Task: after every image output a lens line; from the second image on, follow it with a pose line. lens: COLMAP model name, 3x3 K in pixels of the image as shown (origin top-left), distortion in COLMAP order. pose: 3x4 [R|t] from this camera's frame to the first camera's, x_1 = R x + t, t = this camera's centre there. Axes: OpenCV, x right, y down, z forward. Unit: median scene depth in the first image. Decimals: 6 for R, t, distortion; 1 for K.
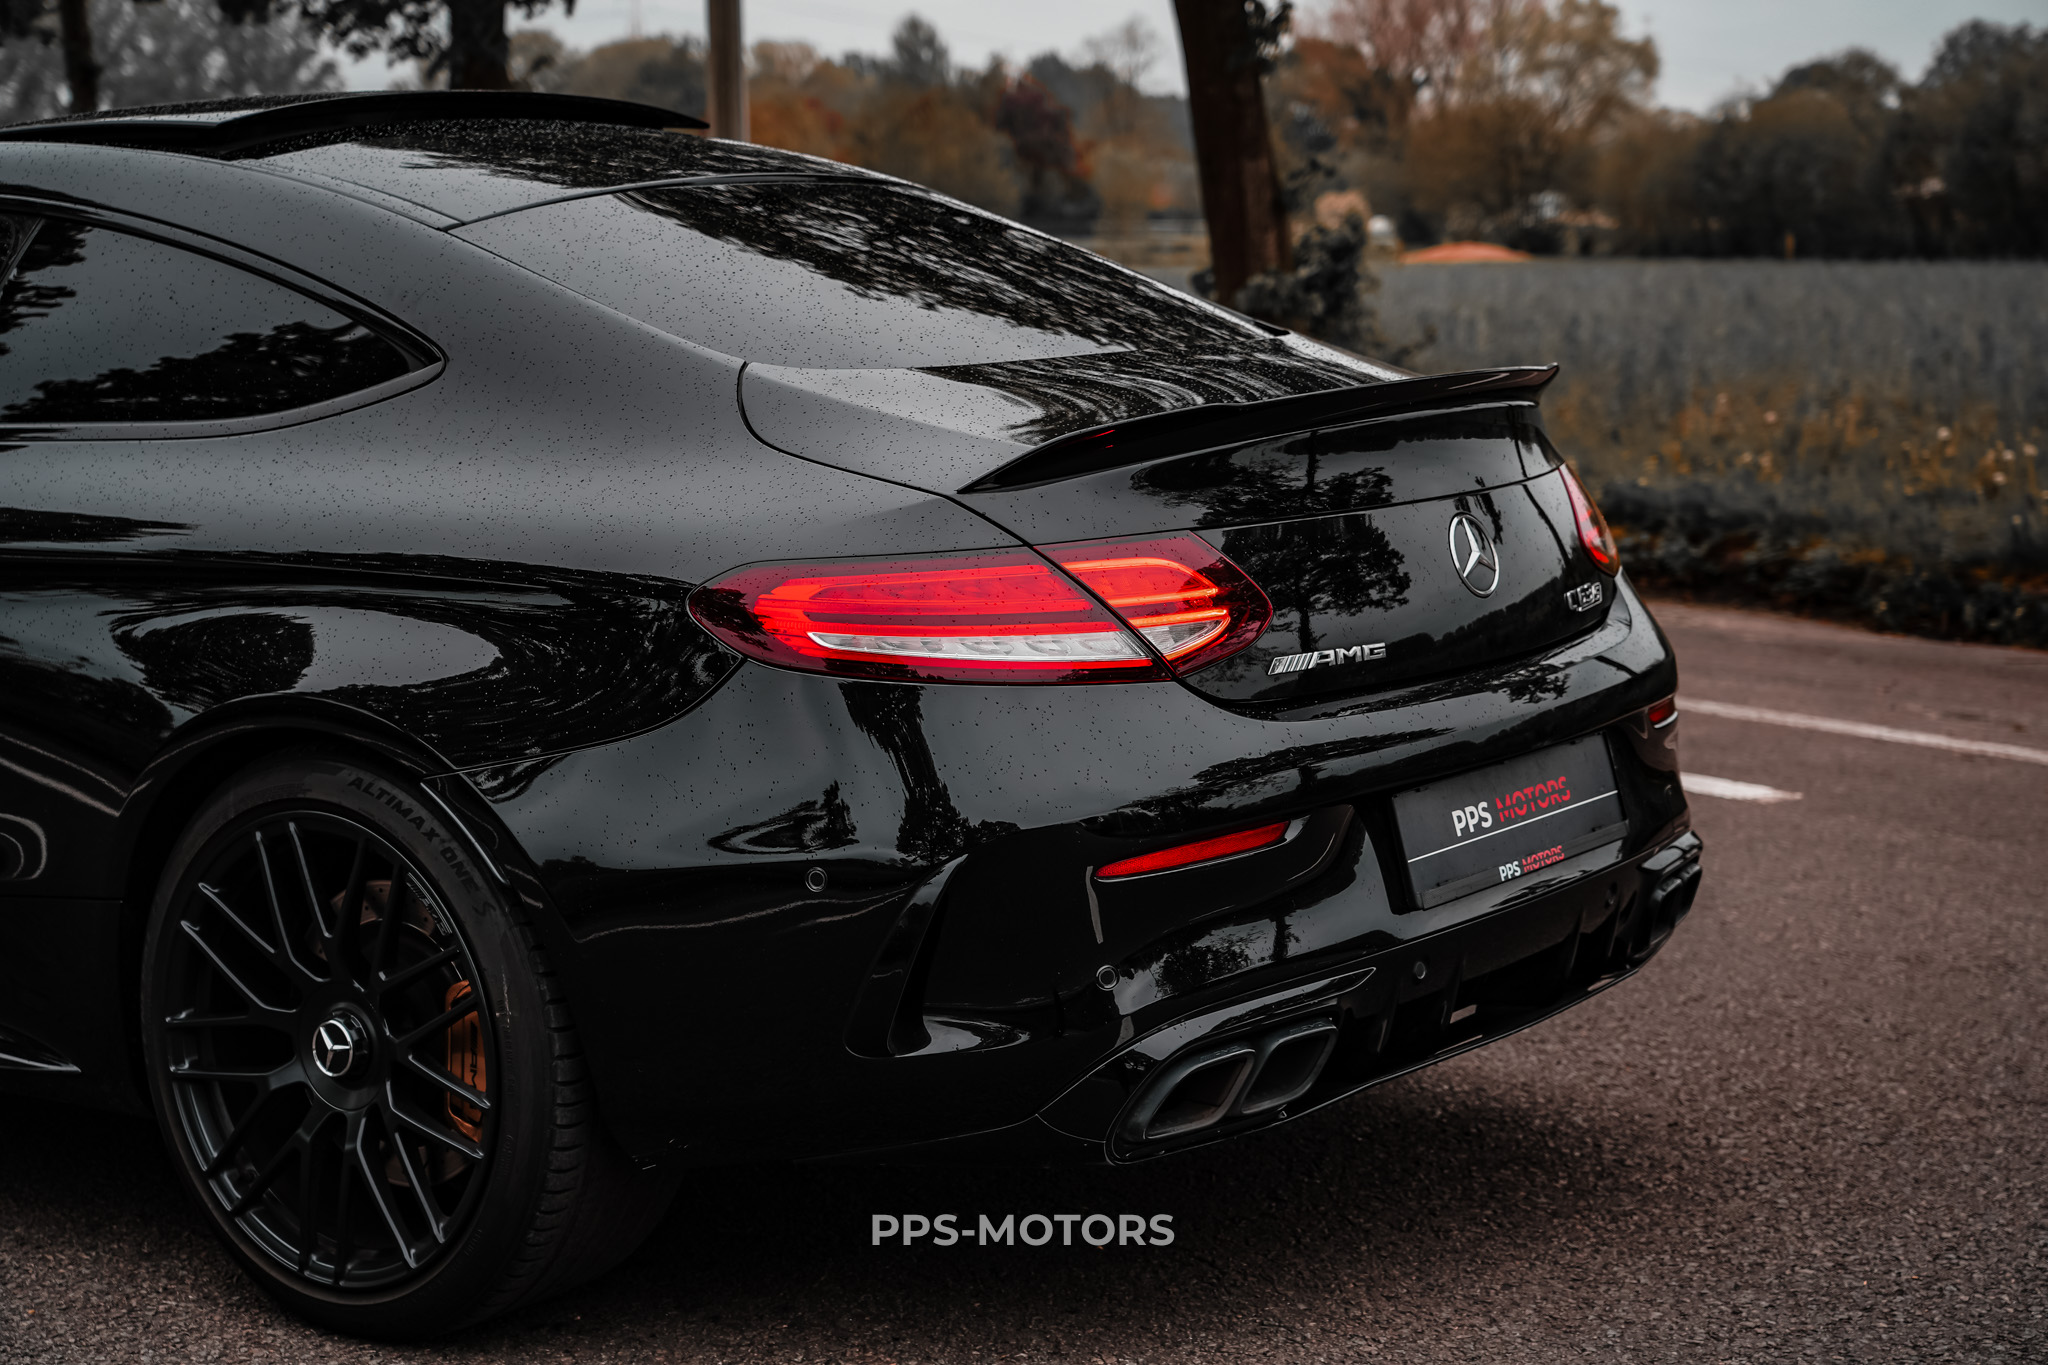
lens RADIAL K [[3387.9, 0, 1018.9], [0, 3387.9, 692.6], [0, 0, 1]] dist [0.038571, 0.000000]
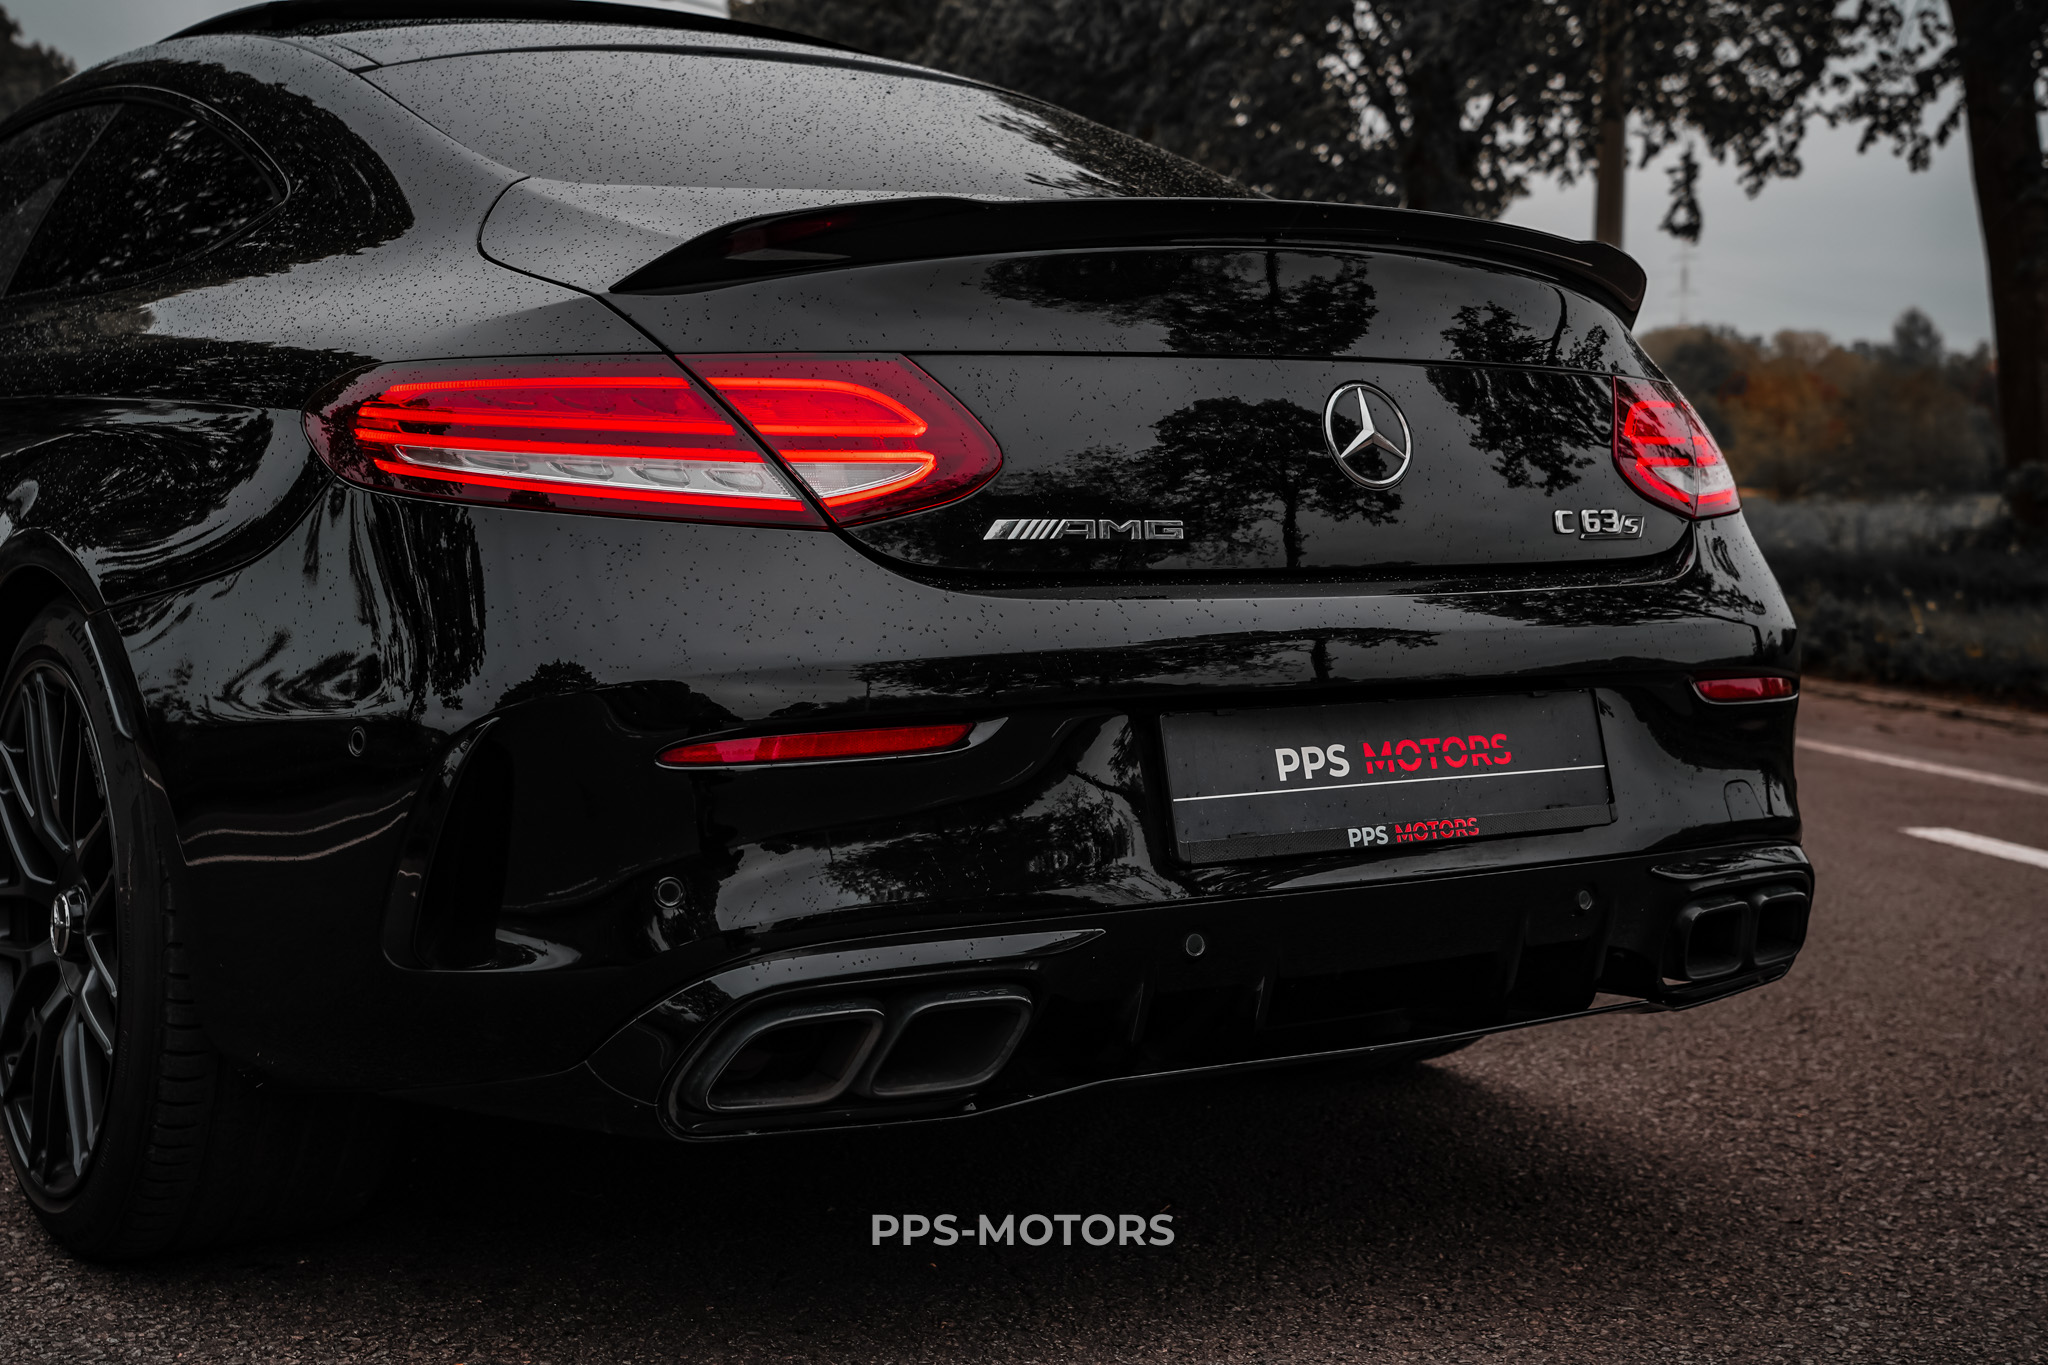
lens RADIAL K [[2650.8, 0, 1021.7], [0, 2650.8, 681.0], [0, 0, 1]] dist [0.067247, 0.000000]
pose [[0.941132, 0.060652, -0.332553, 0.287859], [-0.078972, 0.995998, -0.041840, 0.052141], [0.328685, 0.065640, 0.942156, 0.427386]]
